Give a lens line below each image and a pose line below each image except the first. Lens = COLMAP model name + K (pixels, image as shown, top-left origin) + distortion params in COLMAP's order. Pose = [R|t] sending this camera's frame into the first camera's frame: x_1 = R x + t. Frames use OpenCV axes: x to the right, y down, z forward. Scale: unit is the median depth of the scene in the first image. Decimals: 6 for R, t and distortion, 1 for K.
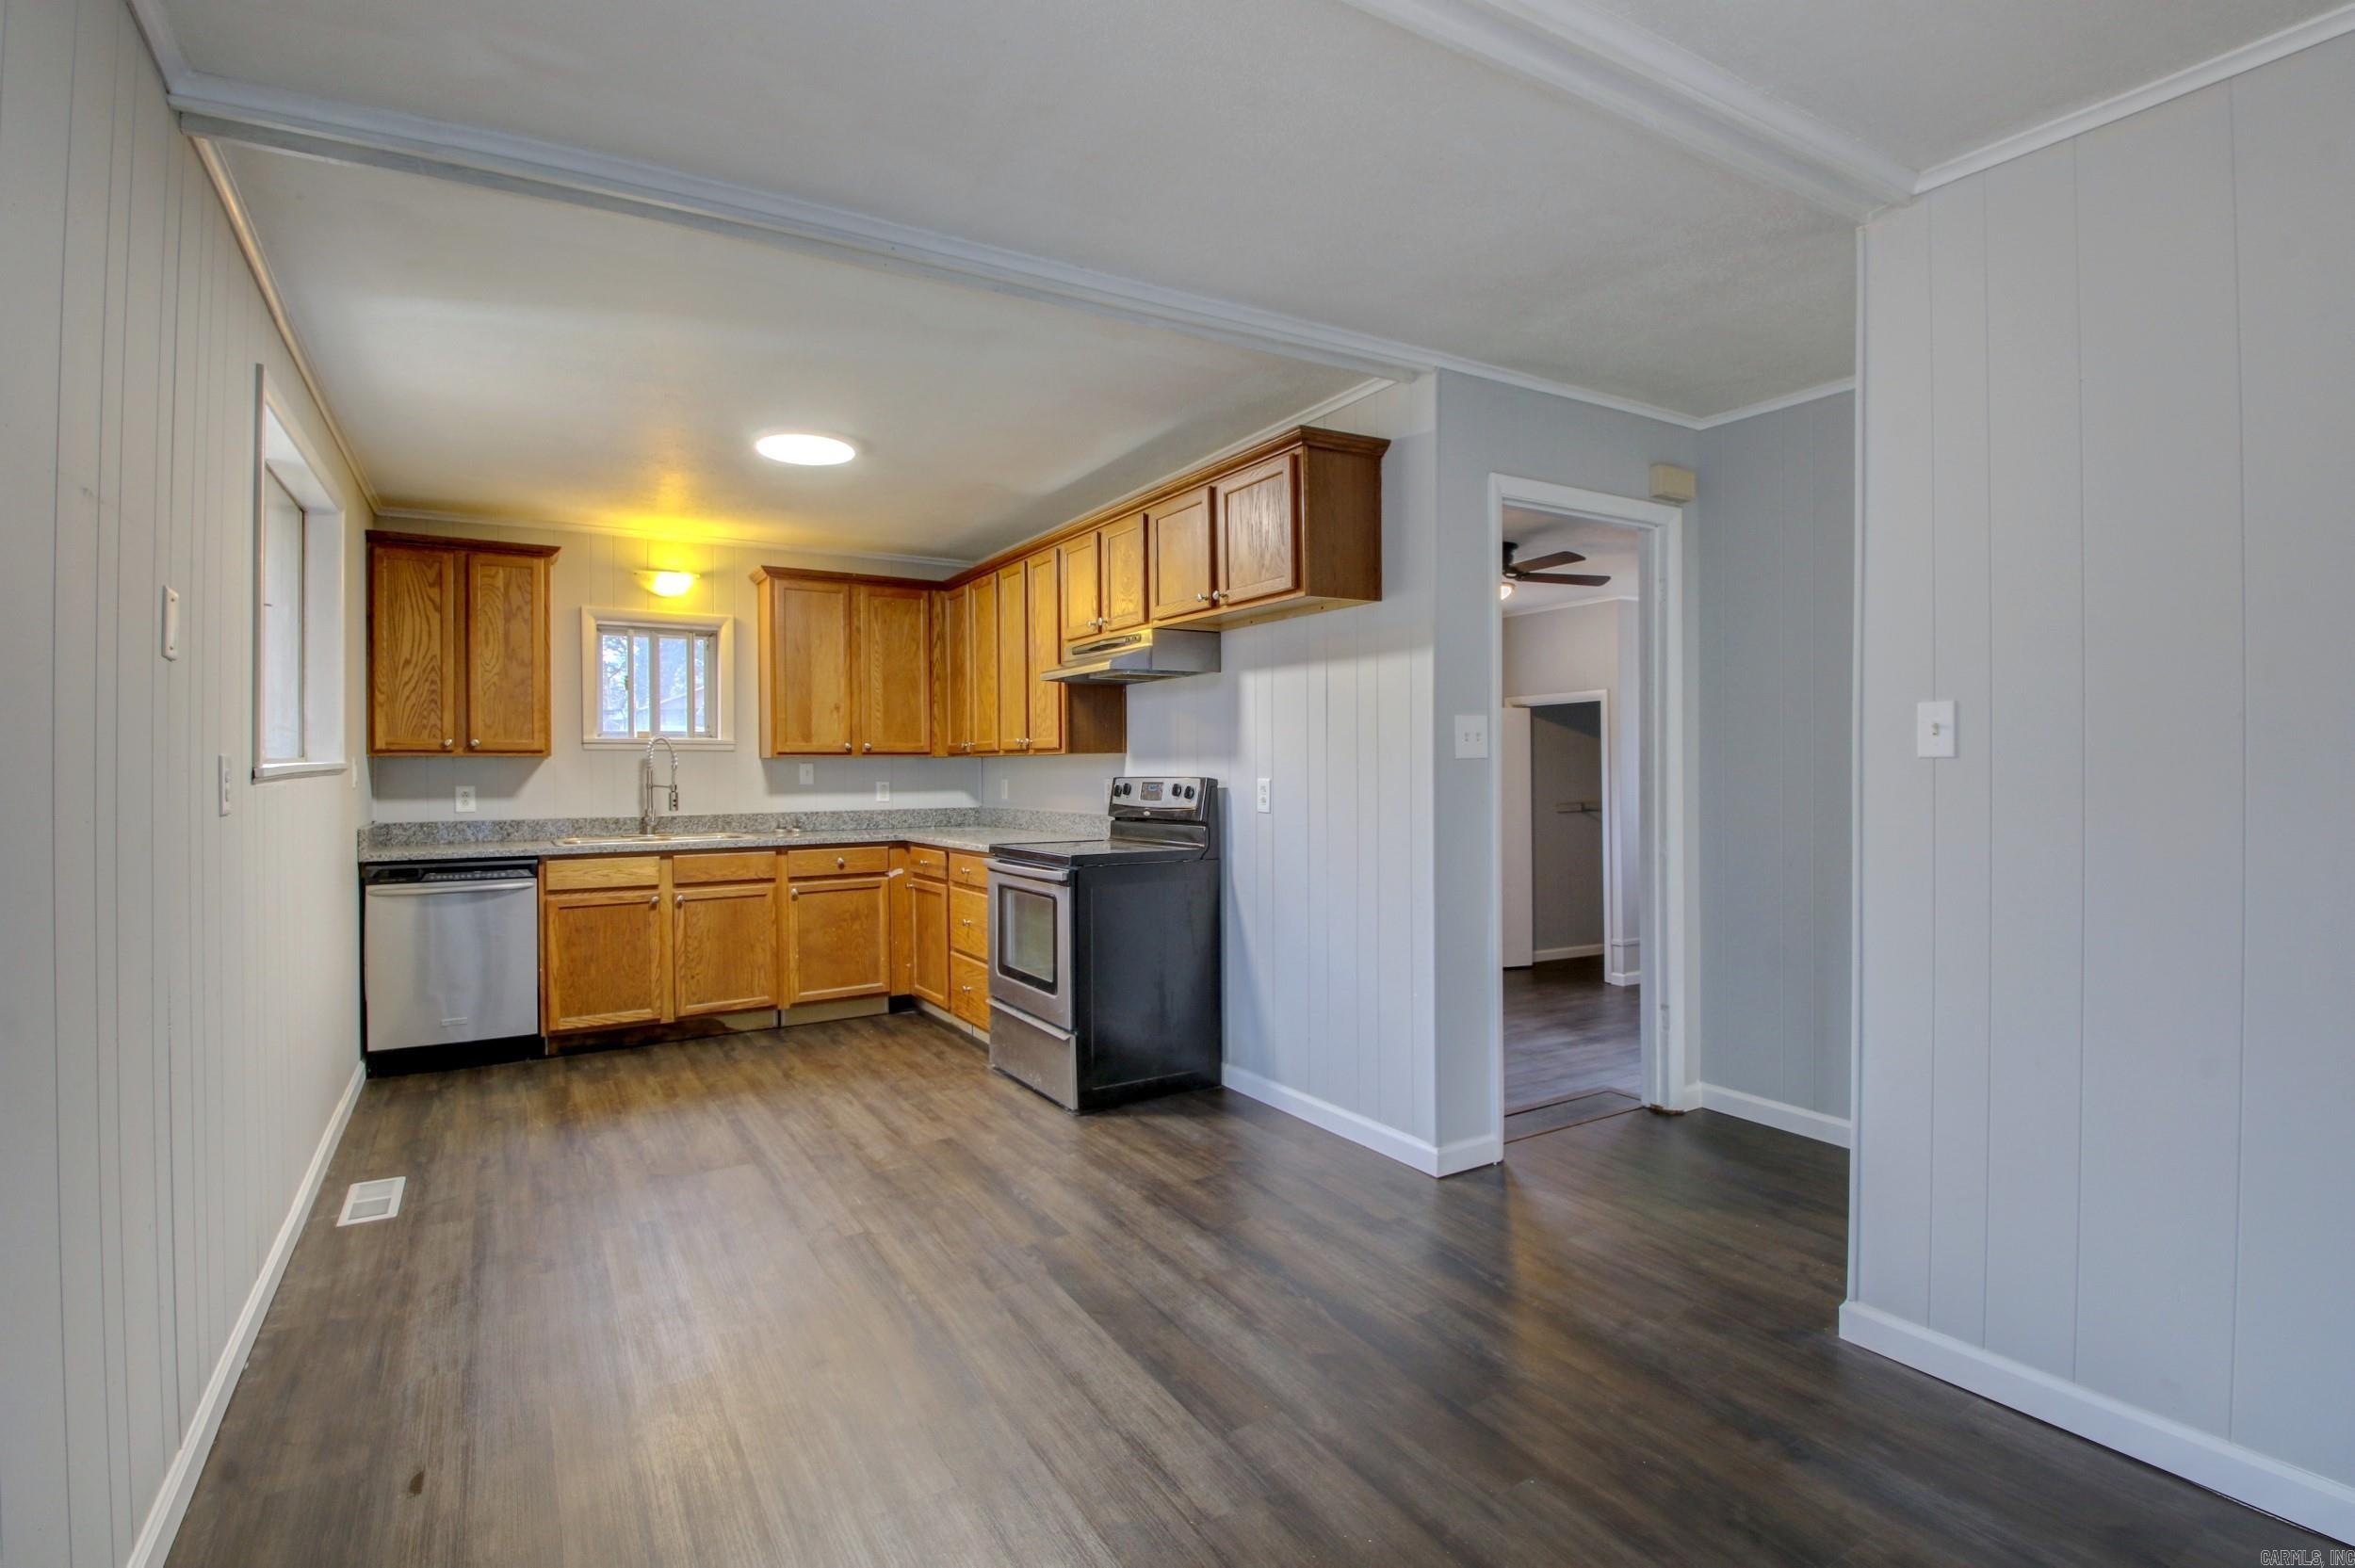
lens RADIAL K [[1113.9, 0, 1174.6], [0, 1113.9, 767.6], [0, 0, 1]] dist [0.025180, -0.033139]
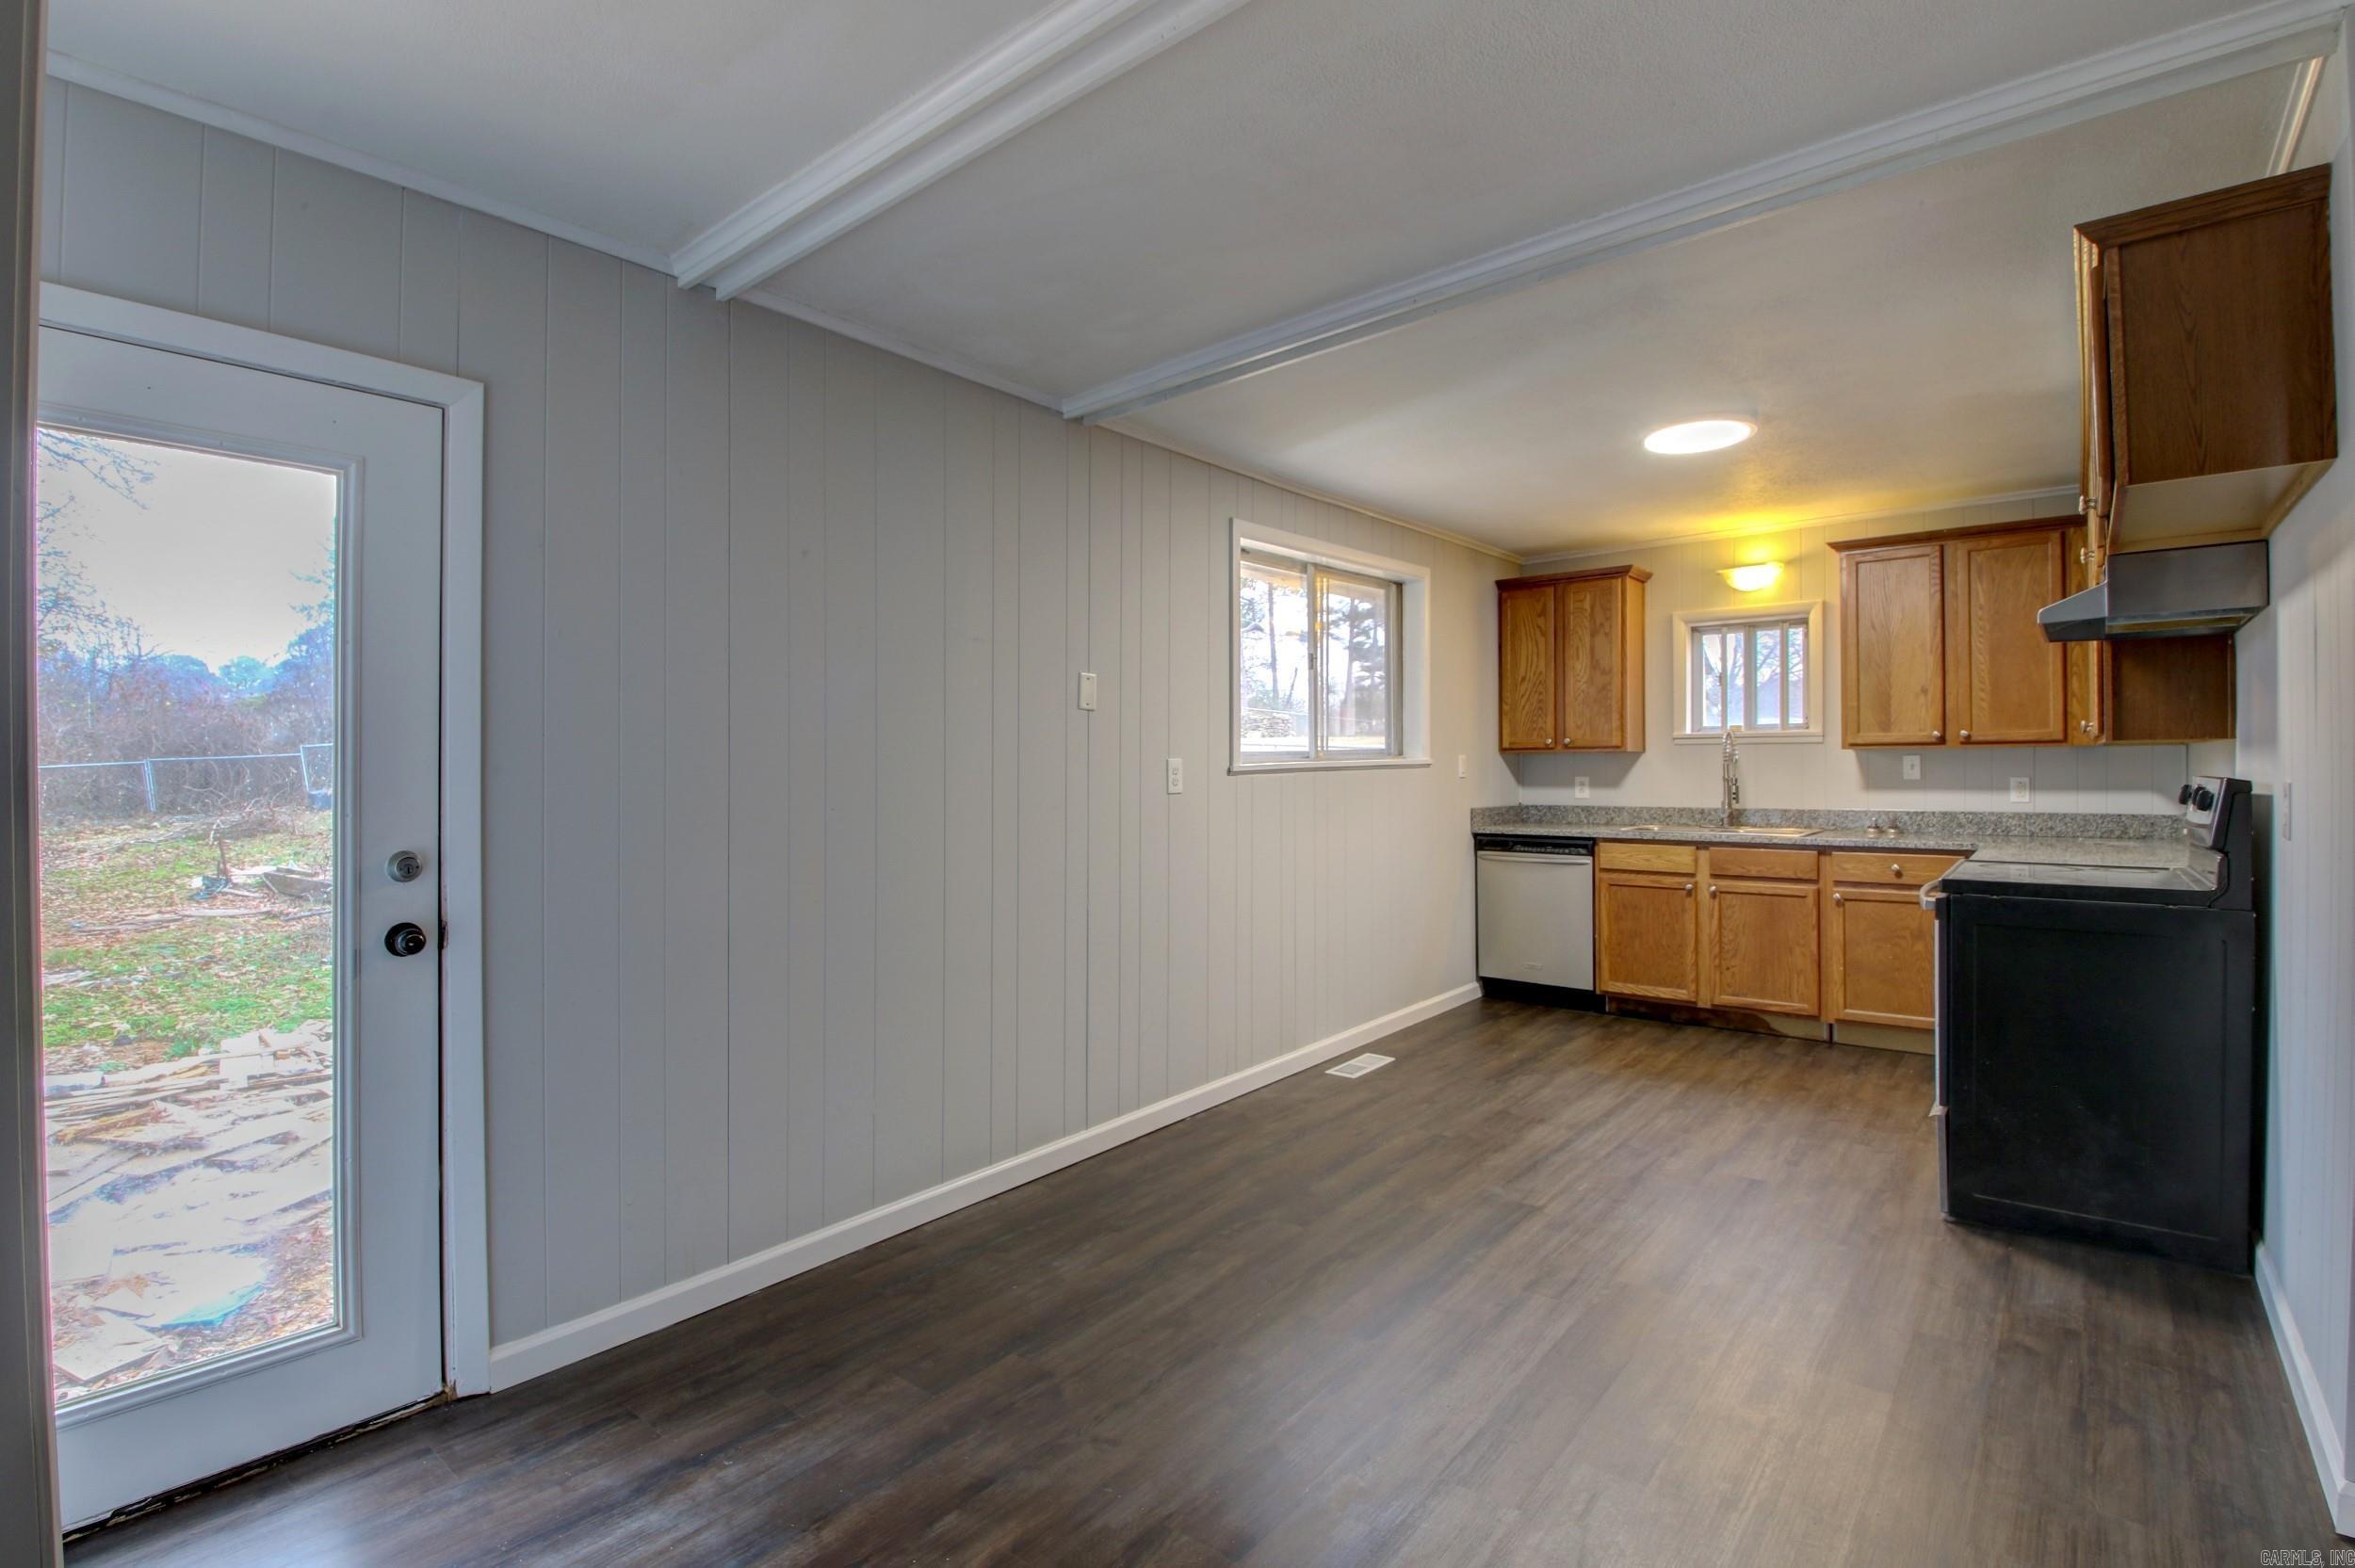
lens RADIAL K [[1095.9, 0, 1175.6], [0, 1095.9, 769.4], [0, 0, 1]] dist [0.024245, -0.034695]
pose [[0.329967, 0.006154, -0.943972, 0.361376], [0.005952, 0.999945, 0.008599, -0.004502], [0.943974, -0.008456, 0.329912, 0.211716]]
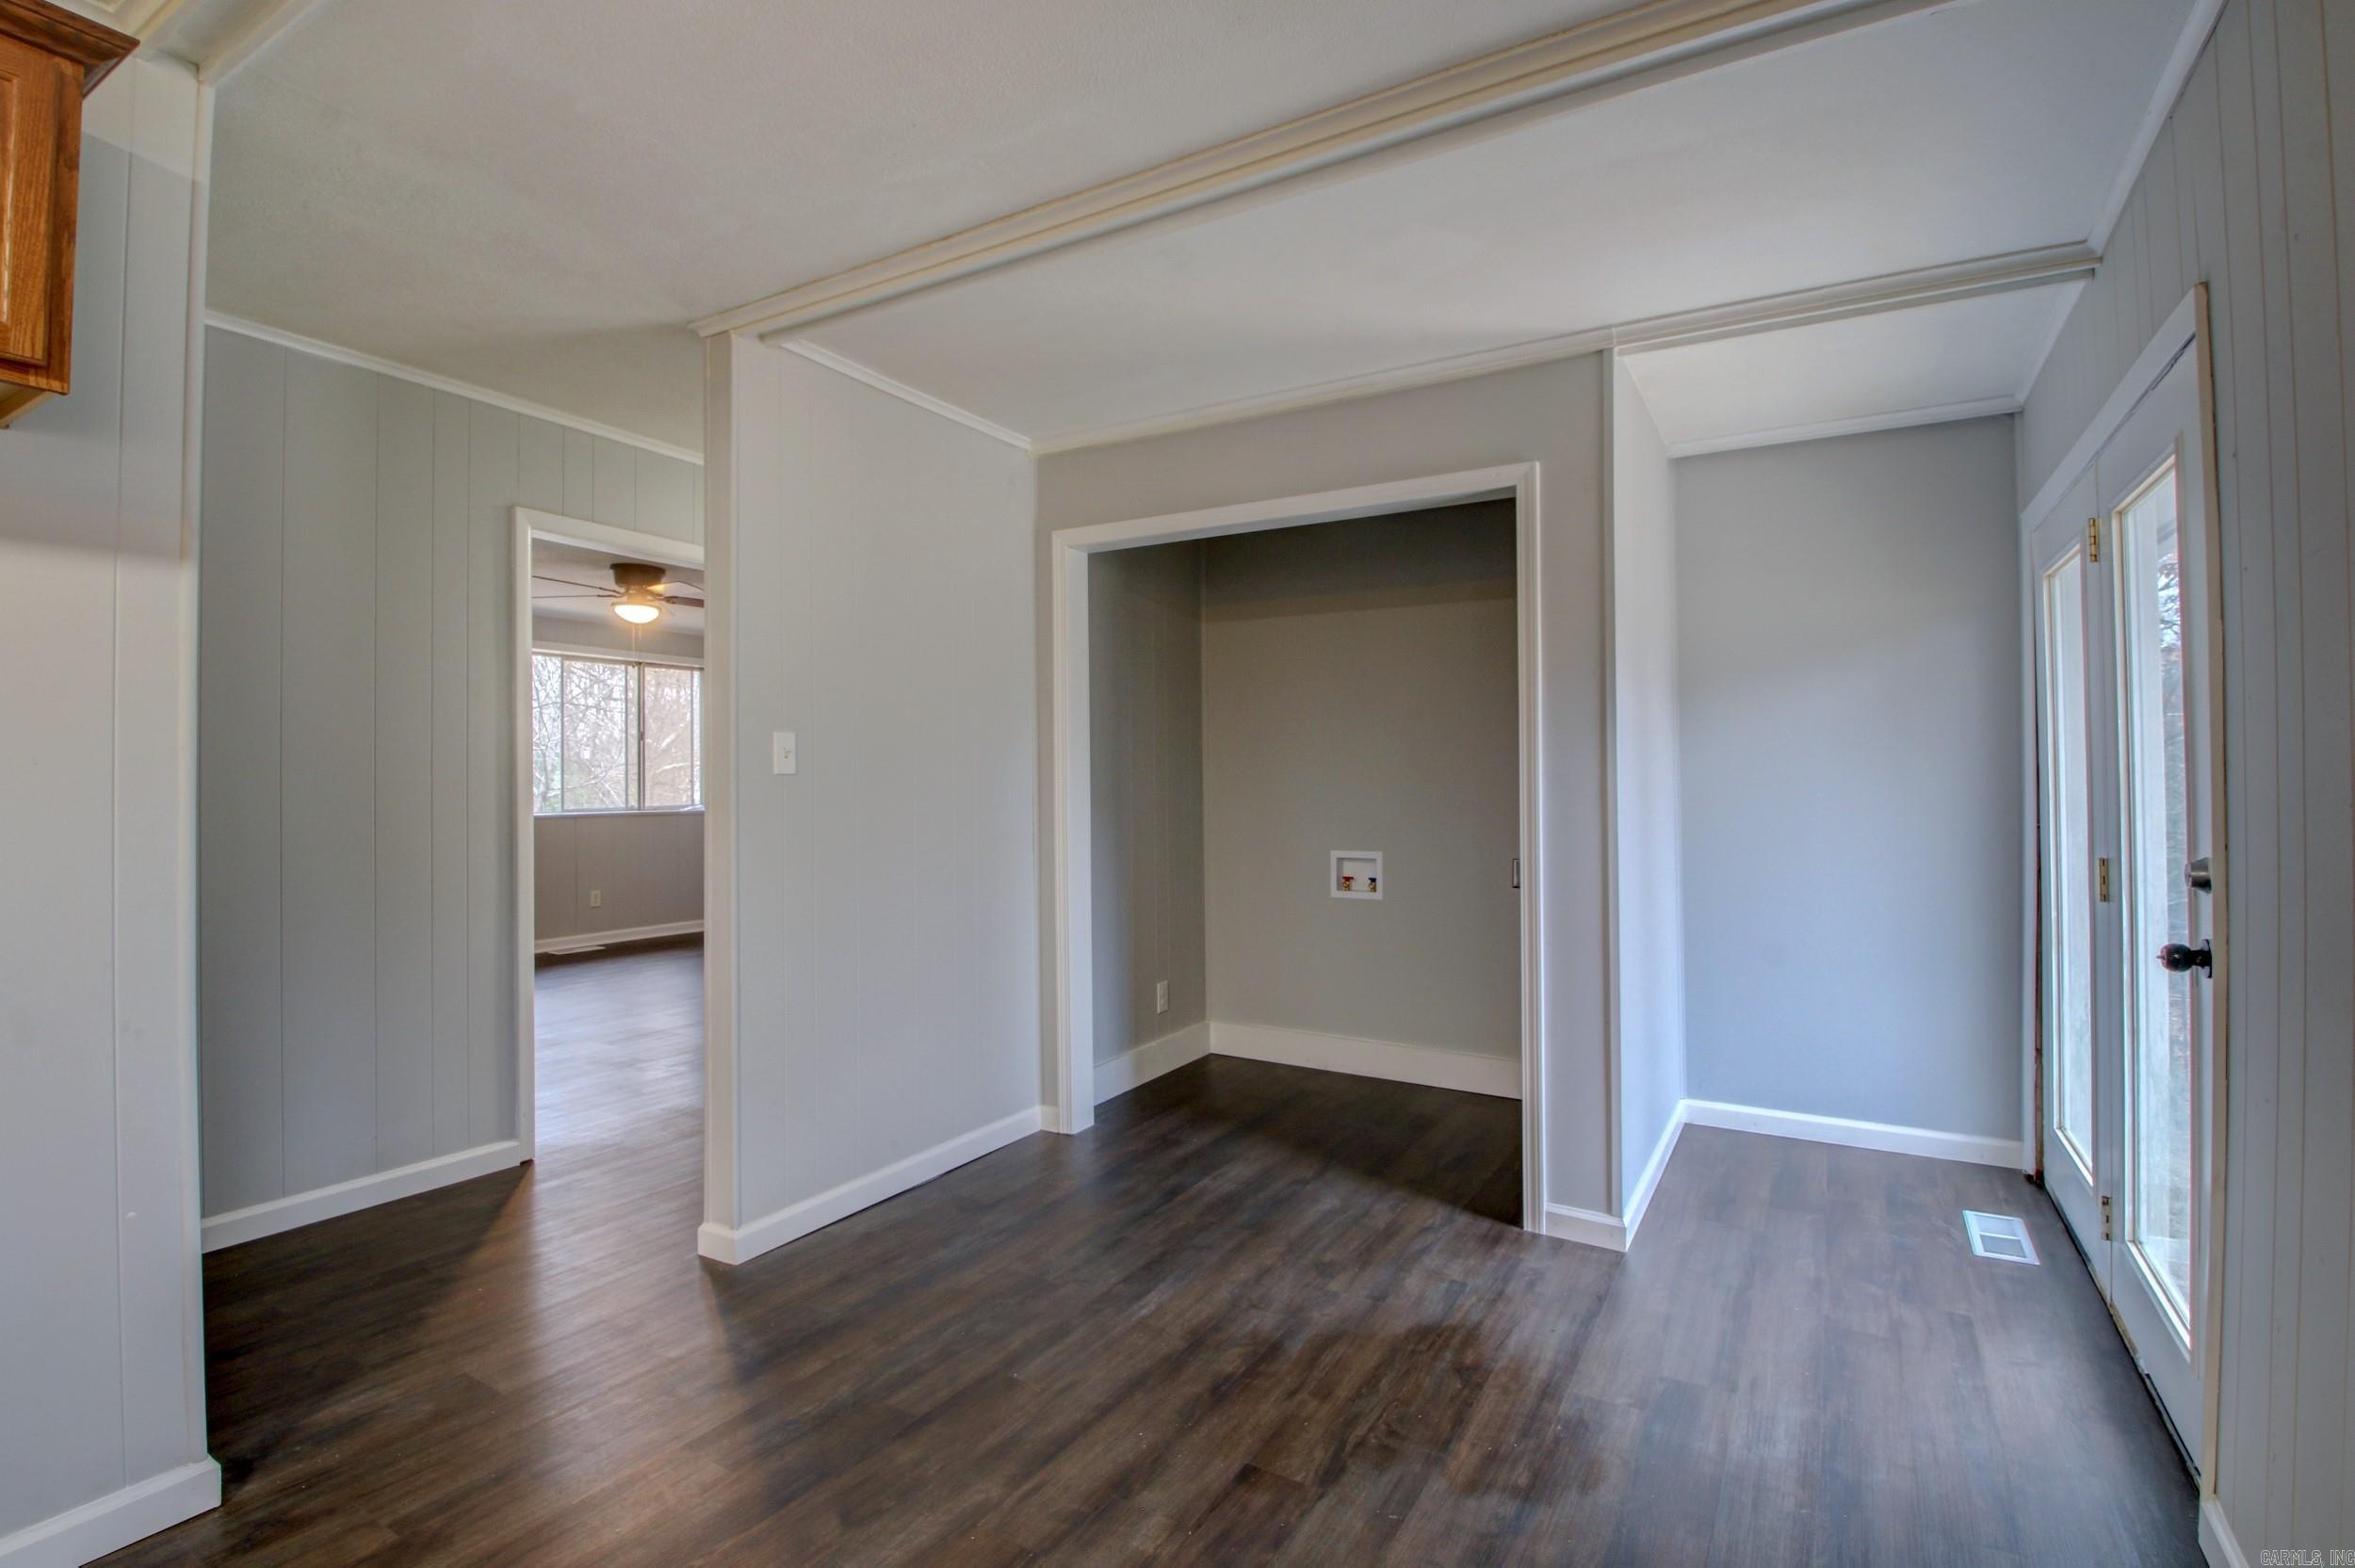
lens RADIAL K [[1095.9, 0, 1175.6], [0, 1095.9, 769.4], [0, 0, 1]] dist [0.024245, -0.034695]
pose [[-0.473893, 0.015994, 0.880437, -0.326688], [0.004653, 0.999867, -0.015659, 0.003596], [-0.880570, -0.003324, -0.473904, 0.567702]]
